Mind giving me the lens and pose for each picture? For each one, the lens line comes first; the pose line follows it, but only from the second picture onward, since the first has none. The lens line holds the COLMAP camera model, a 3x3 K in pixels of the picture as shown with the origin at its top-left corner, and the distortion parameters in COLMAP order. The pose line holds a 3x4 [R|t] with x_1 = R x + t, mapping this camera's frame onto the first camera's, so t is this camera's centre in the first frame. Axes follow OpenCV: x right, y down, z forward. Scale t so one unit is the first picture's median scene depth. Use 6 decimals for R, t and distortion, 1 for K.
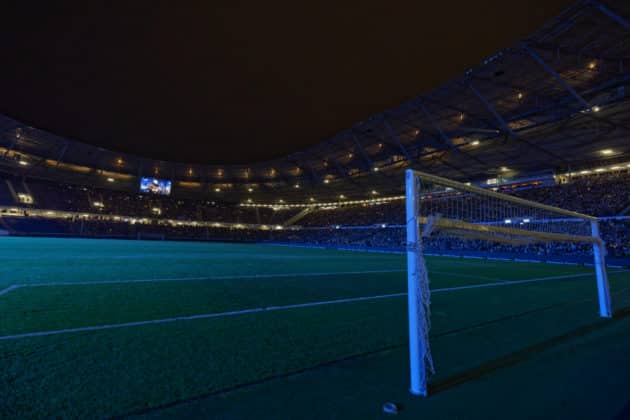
lens RADIAL K [[288.1, 0, 315.0], [0, 288.1, 210.0], [0, 0, 1]] dist [0.000013, 0.000925]
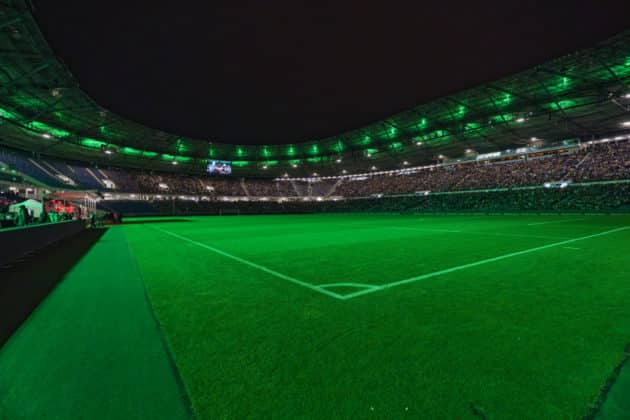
lens RADIAL K [[288.1, 0, 315.0], [0, 288.1, 210.0], [0, 0, 1]] dist [0.000013, 0.000925]
pose [[0.998291, -0.049639, 0.030844, -0.201025], [0.046028, 0.993039, 0.108418, -0.019405], [-0.036011, -0.106813, 0.993627, -0.108764]]
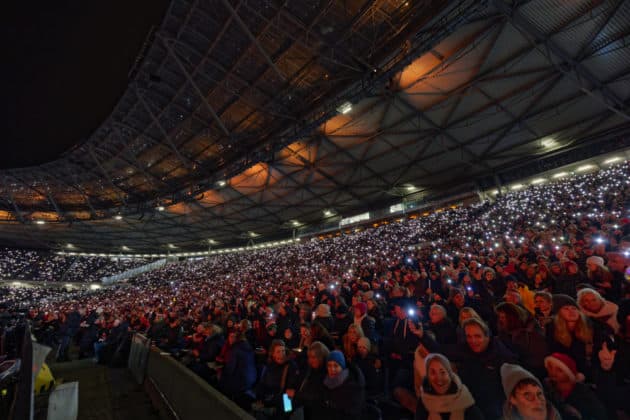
lens RADIAL K [[288.1, 0, 315.0], [0, 288.1, 210.0], [0, 0, 1]] dist [0.000013, 0.000925]
pose [[0.979305, 0.045007, 0.197321, 0.233378], [0.000814, 0.974077, -0.226215, 0.045006], [-0.202387, 0.221695, 0.953882, 0.313759]]
